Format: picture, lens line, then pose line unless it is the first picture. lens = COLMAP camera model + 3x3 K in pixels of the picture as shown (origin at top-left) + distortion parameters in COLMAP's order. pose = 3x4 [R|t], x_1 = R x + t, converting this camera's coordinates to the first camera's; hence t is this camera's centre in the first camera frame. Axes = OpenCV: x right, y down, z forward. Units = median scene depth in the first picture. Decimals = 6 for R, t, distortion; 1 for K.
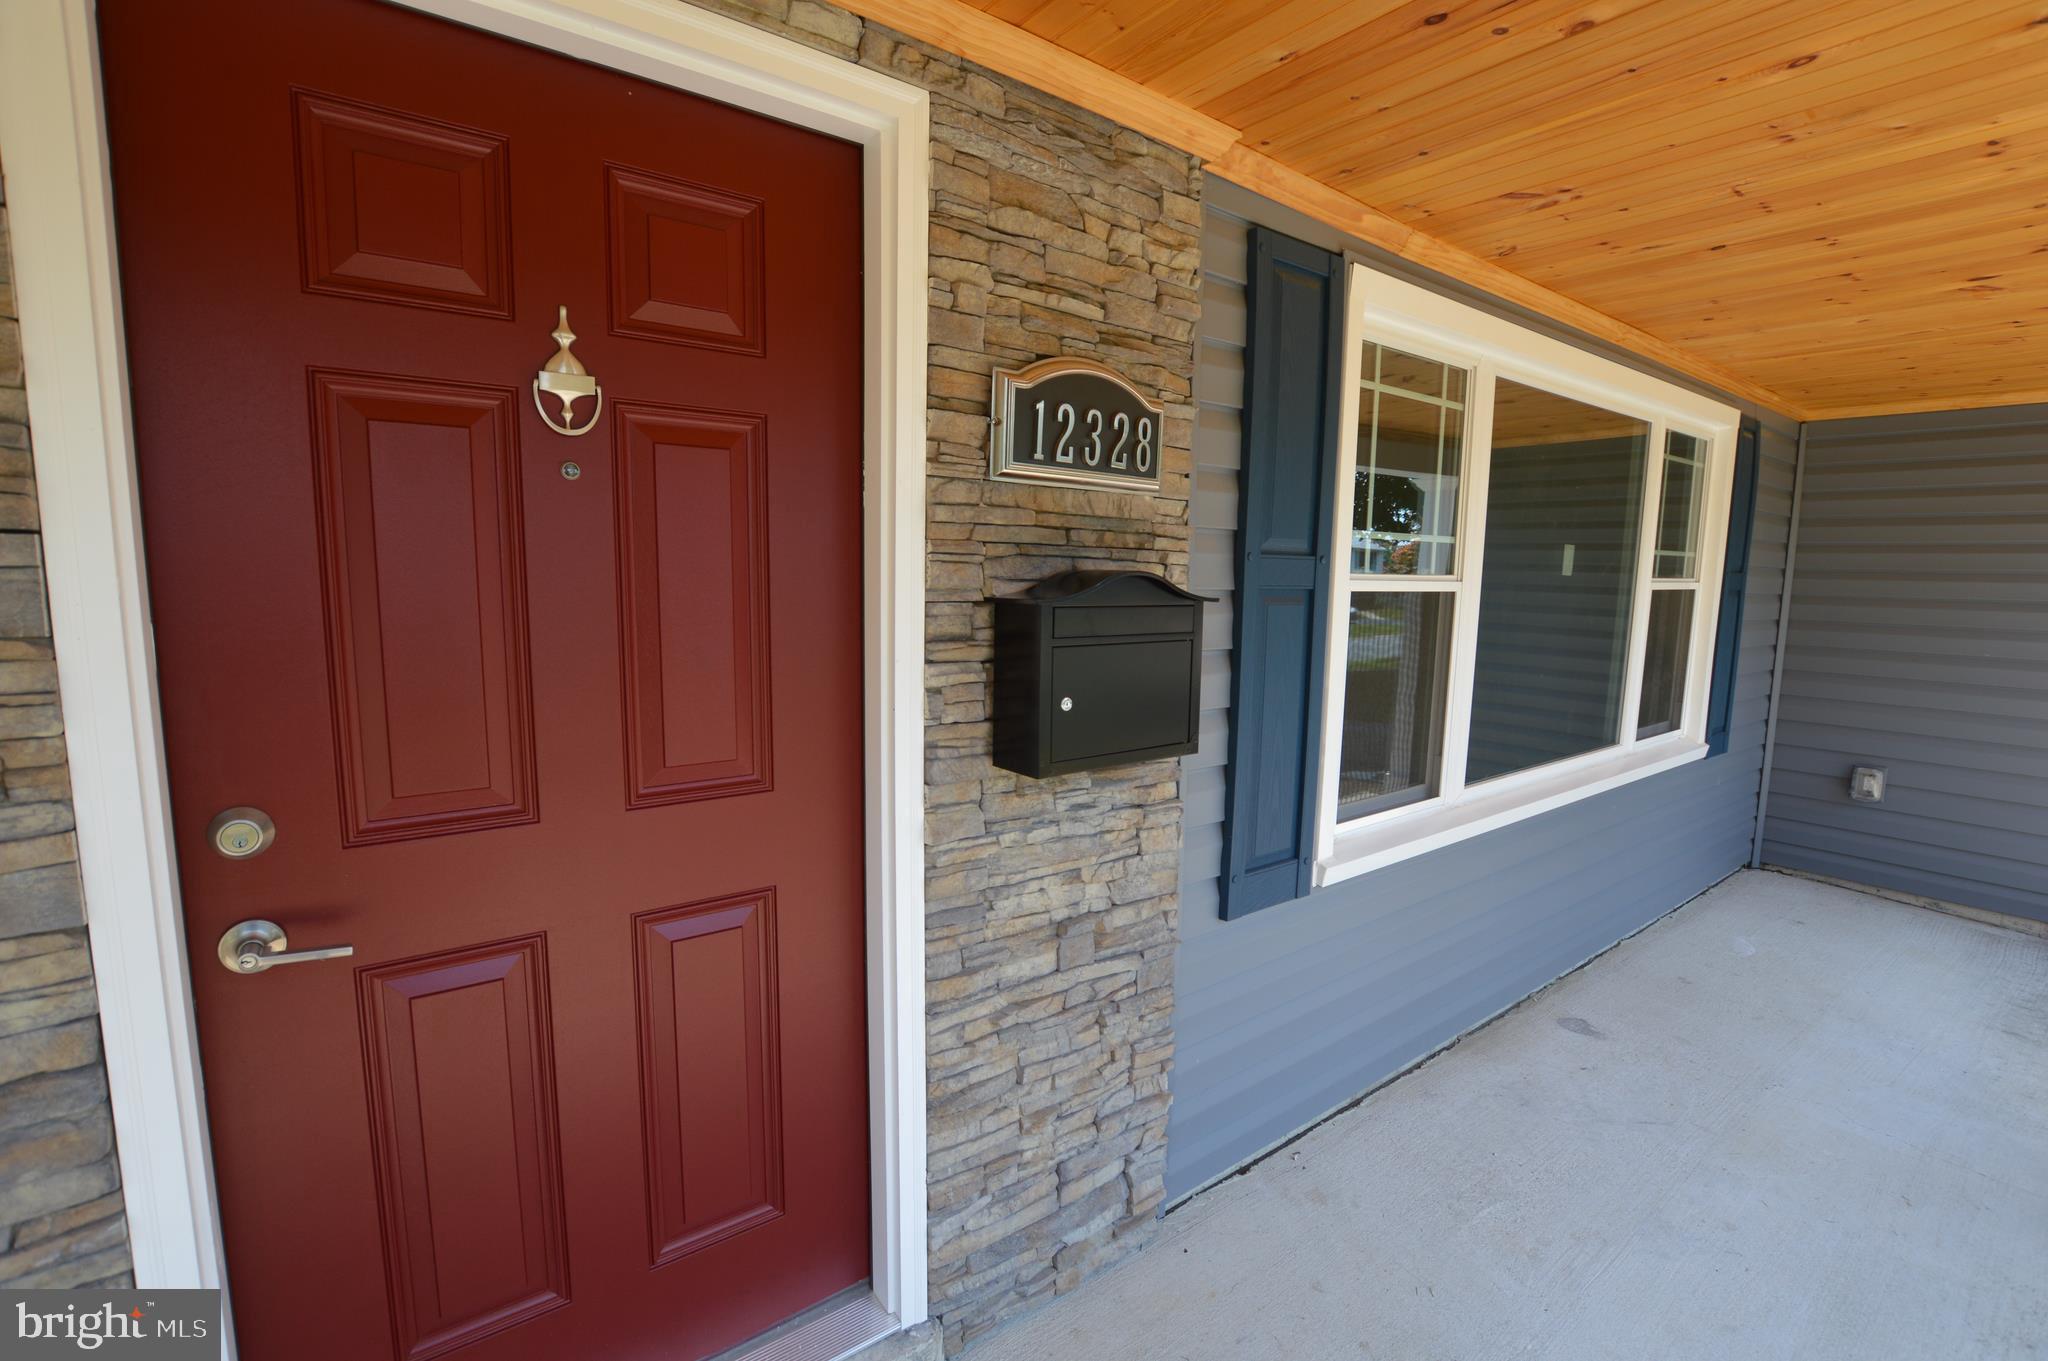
lens RADIAL K [[904.8, 0, 1024.0], [0, 904.8, 680.5], [0, 0, 1]] dist [-0.020964, -0.000025]
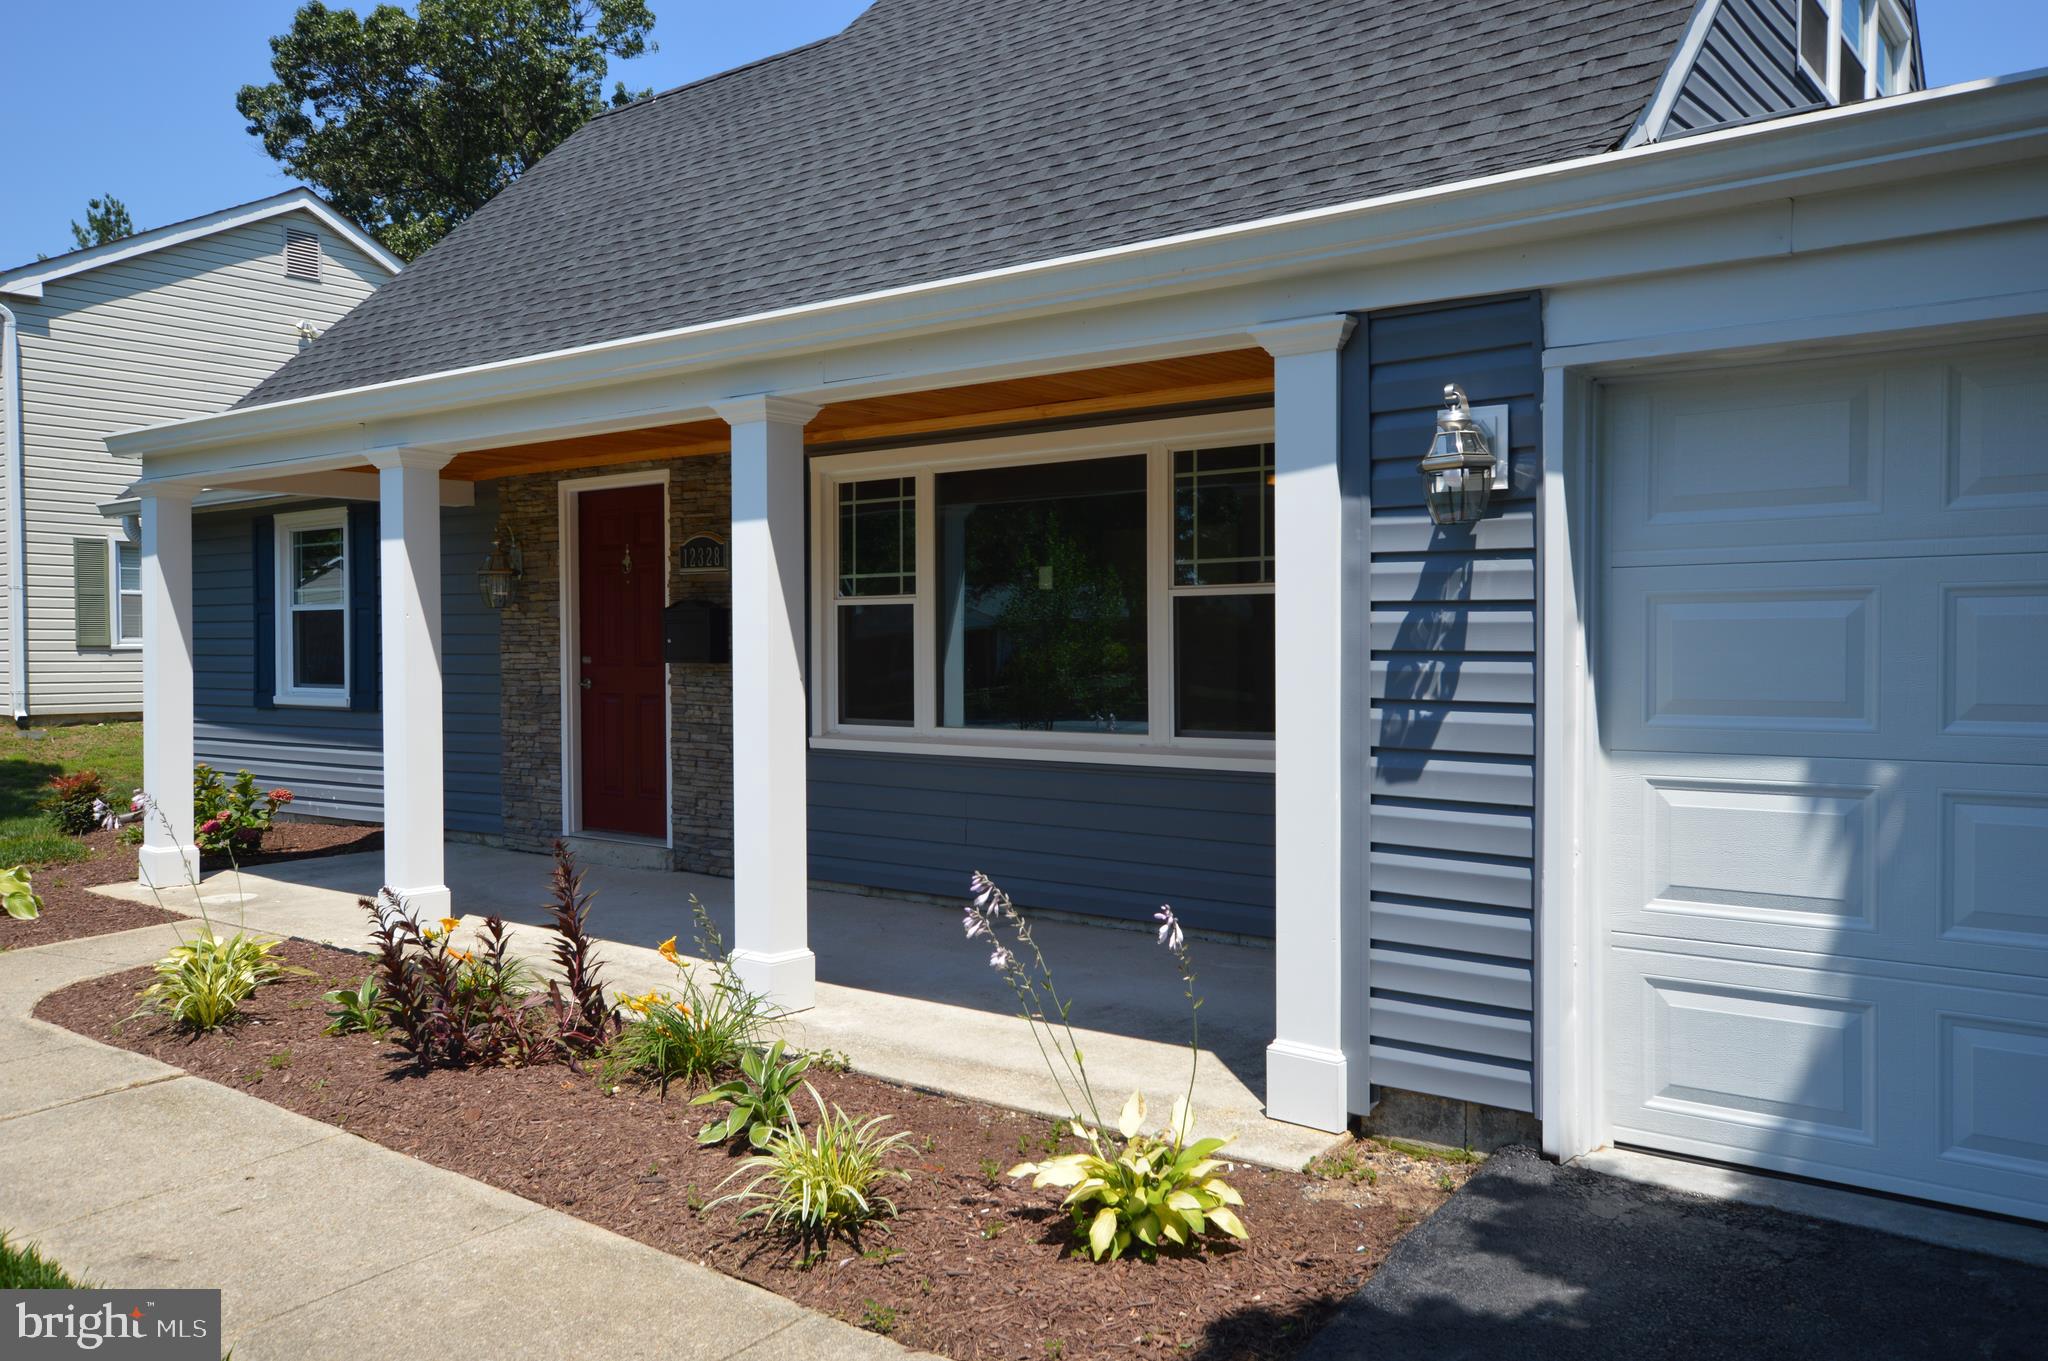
lens RADIAL K [[1549.7, 0, 1024.0], [0, 1549.7, 680.5], [0, 0, 1]] dist [0.003094, 0.000850]
pose [[0.269153, 0.008555, -0.963059, 4.712973], [-0.109926, 0.993699, -0.021895, 0.122298], [0.956804, 0.111758, 0.268397, 0.596949]]
